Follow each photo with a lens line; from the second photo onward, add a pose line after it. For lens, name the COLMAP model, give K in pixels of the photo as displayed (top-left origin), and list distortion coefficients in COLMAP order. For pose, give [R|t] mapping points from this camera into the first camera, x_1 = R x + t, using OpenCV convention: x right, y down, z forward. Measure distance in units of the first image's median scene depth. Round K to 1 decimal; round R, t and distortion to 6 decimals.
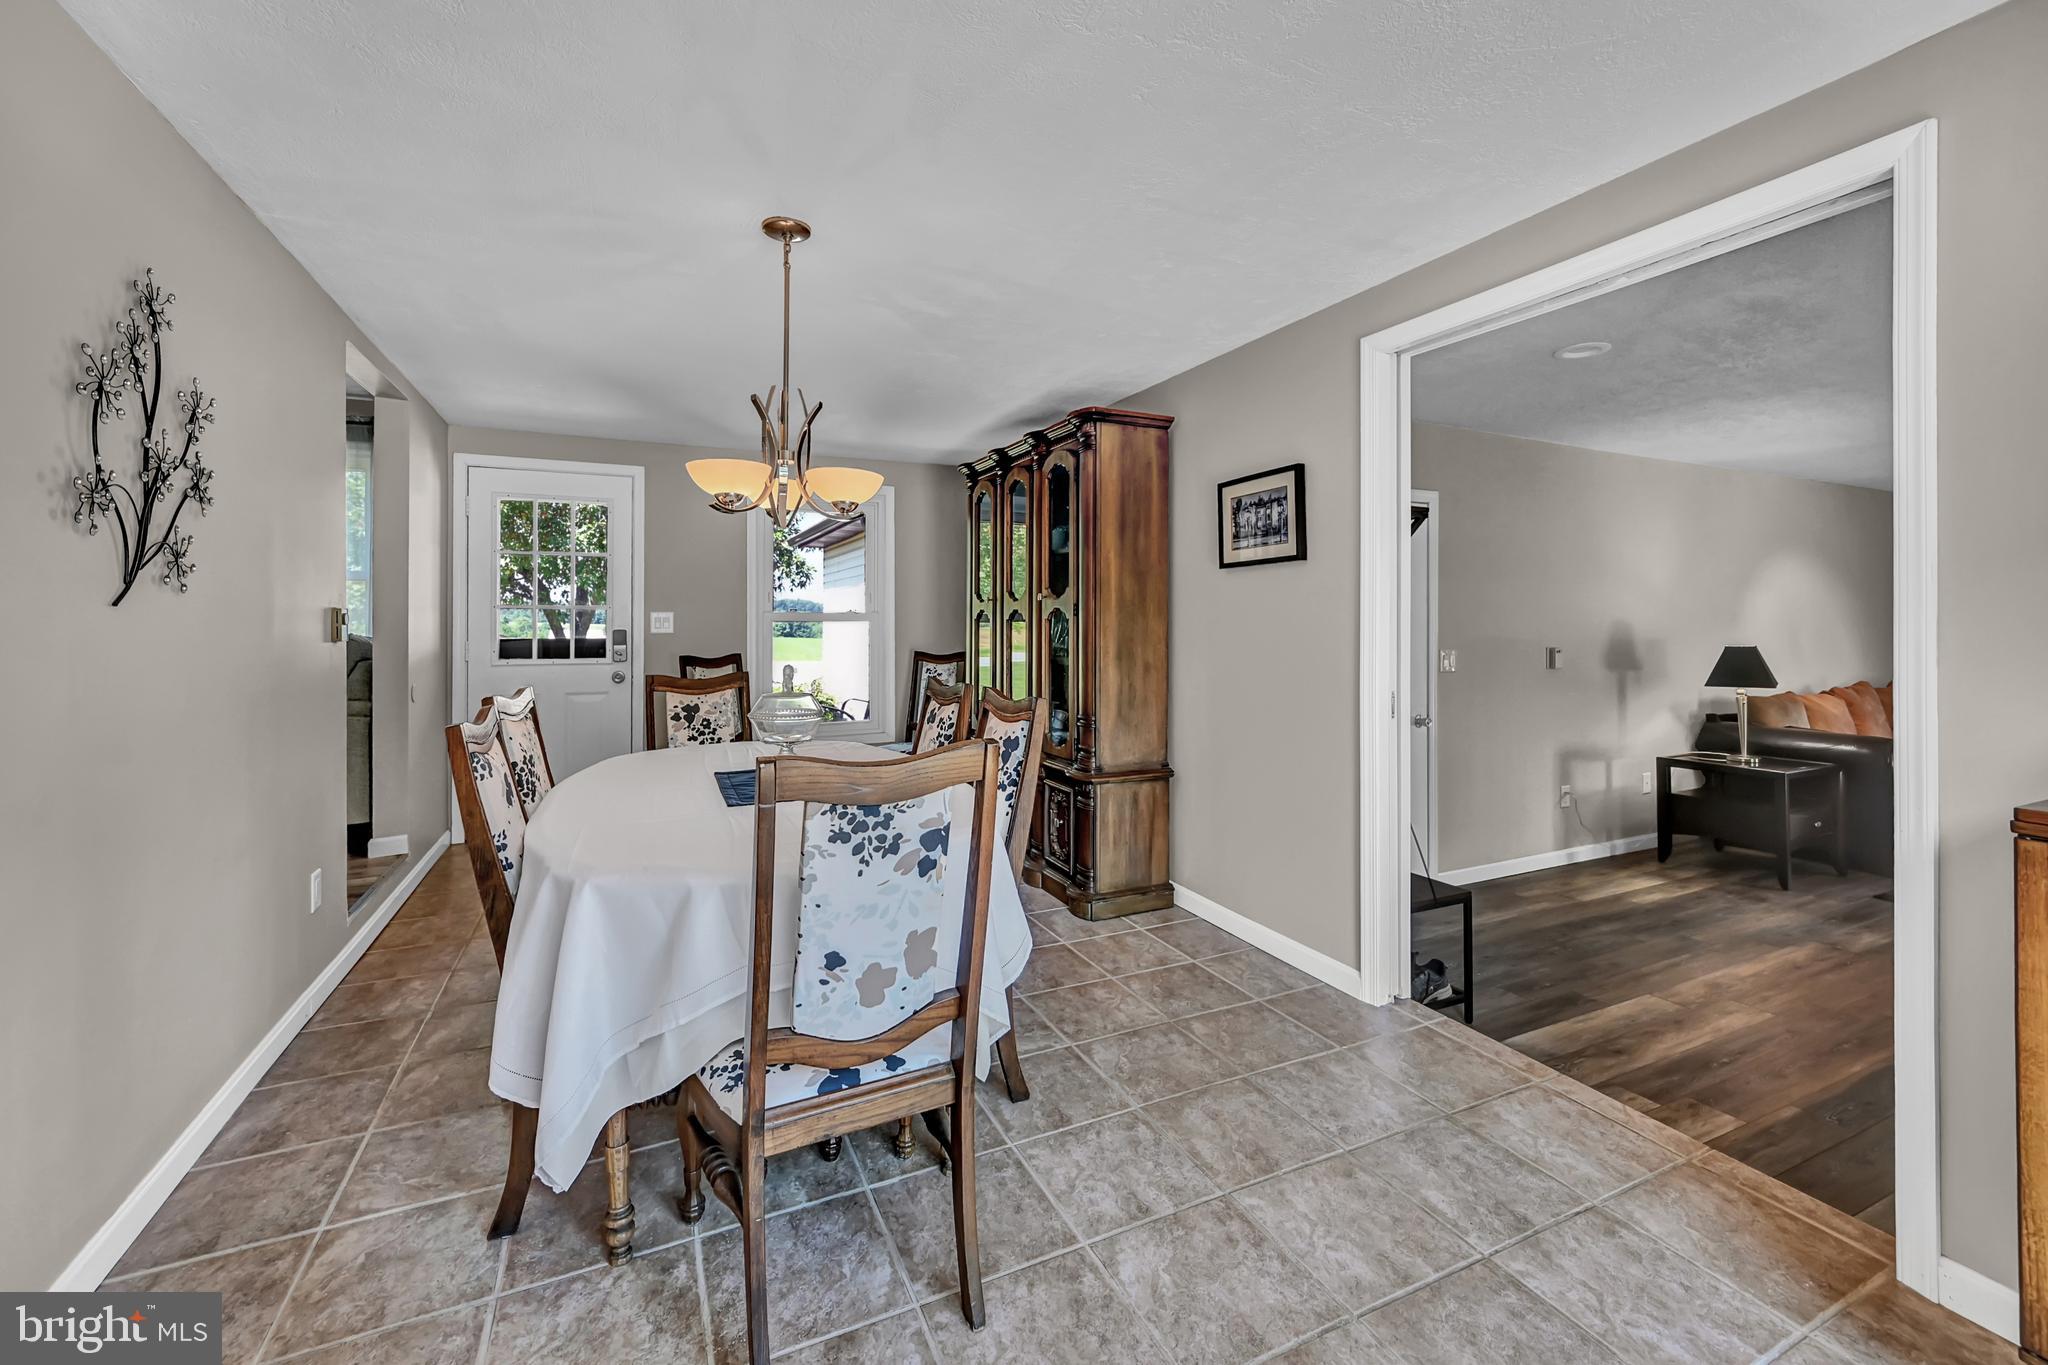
lens RADIAL K [[825.1, 0, 1023.9], [0, 825.1, 612.0], [0, 0, 1]] dist [0.000560, 0.000366]
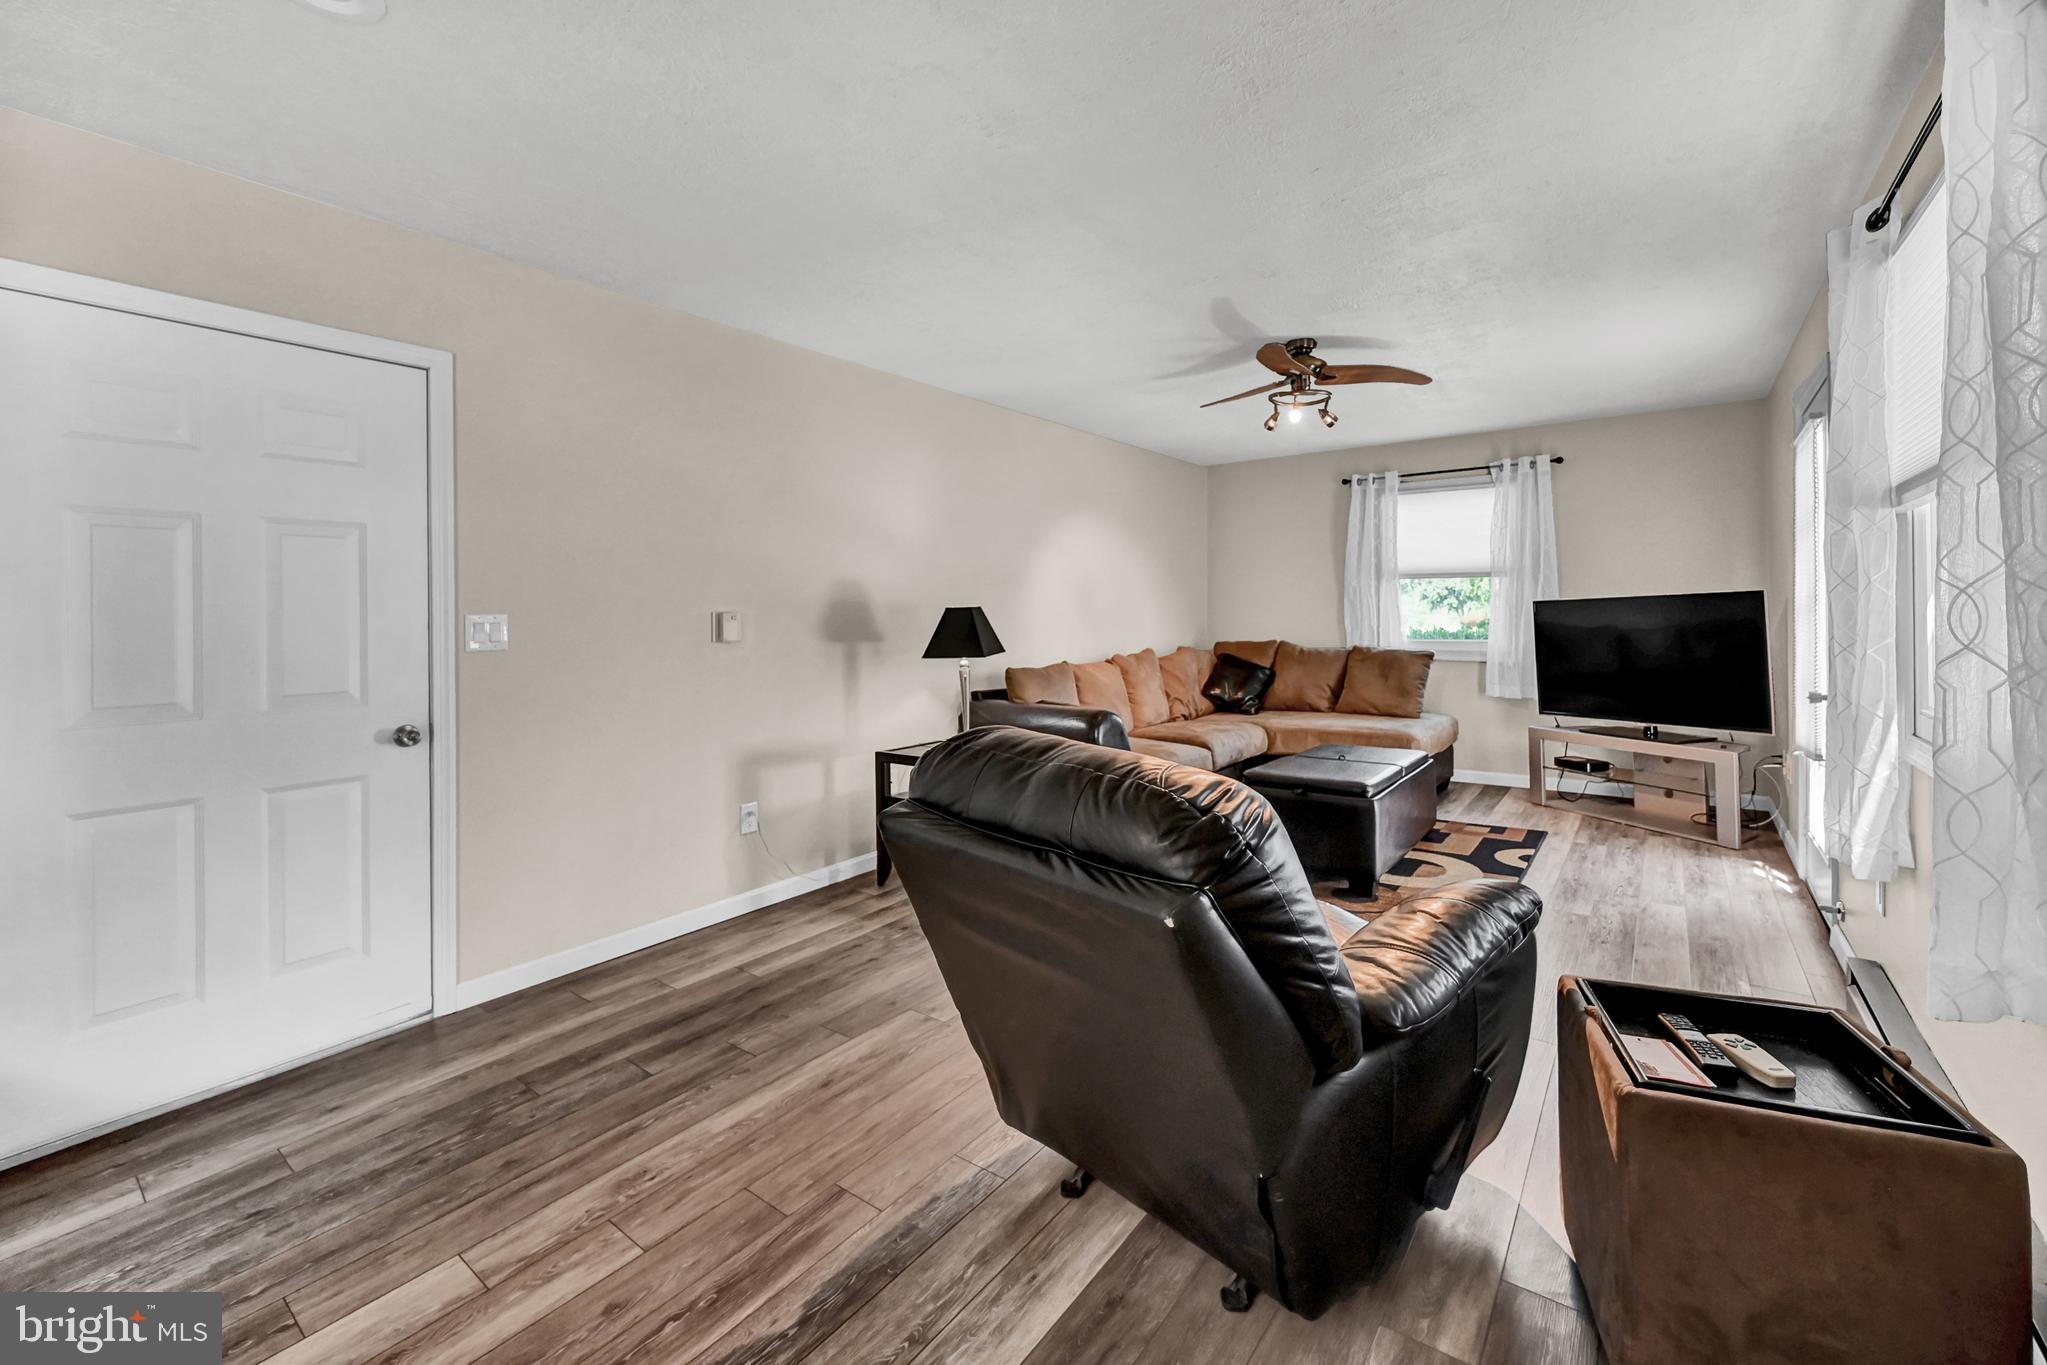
lens RADIAL K [[824.7, 0, 1023.6], [0, 824.7, 619.1], [0, 0, 1]] dist [0.000560, 0.000366]
pose [[0.887124, -0.015512, 0.461271, 0.539156], [0.007882, 0.999798, 0.018462, 0.037802], [-0.461464, -0.012742, 0.887067, 0.248714]]
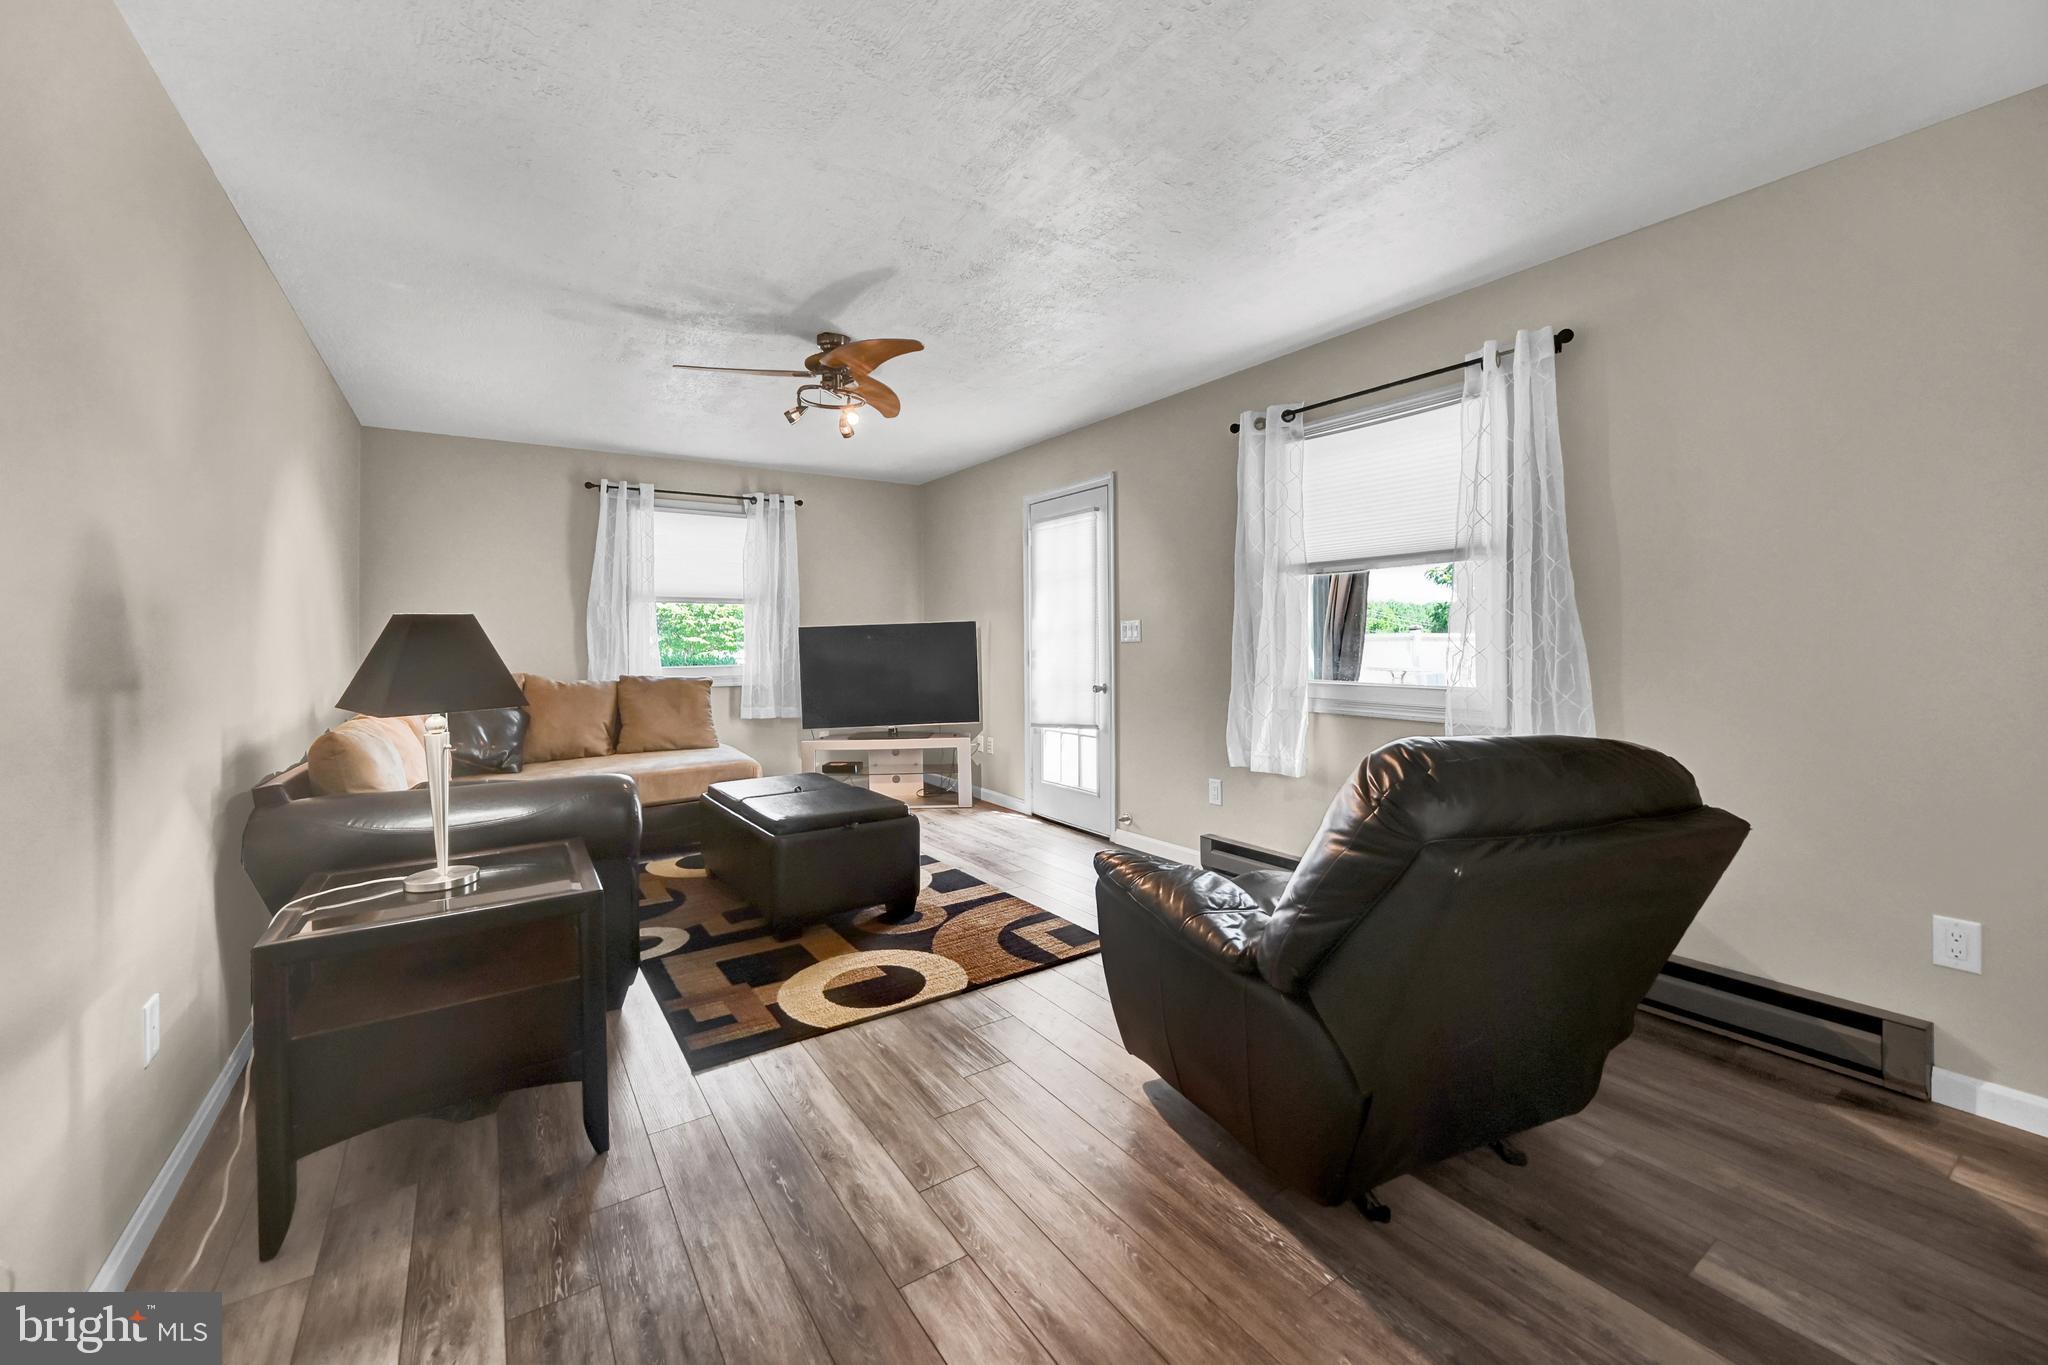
lens RADIAL K [[825.1, 0, 1035.7], [0, 825.1, 636.0], [0, 0, 1]] dist [0.000560, 0.000366]
pose [[-0.150829, -0.000239, 0.988560, 0.398463], [-0.002980, 0.999996, -0.000213, 0.051474], [-0.988555, -0.002978, -0.150829, 0.750422]]
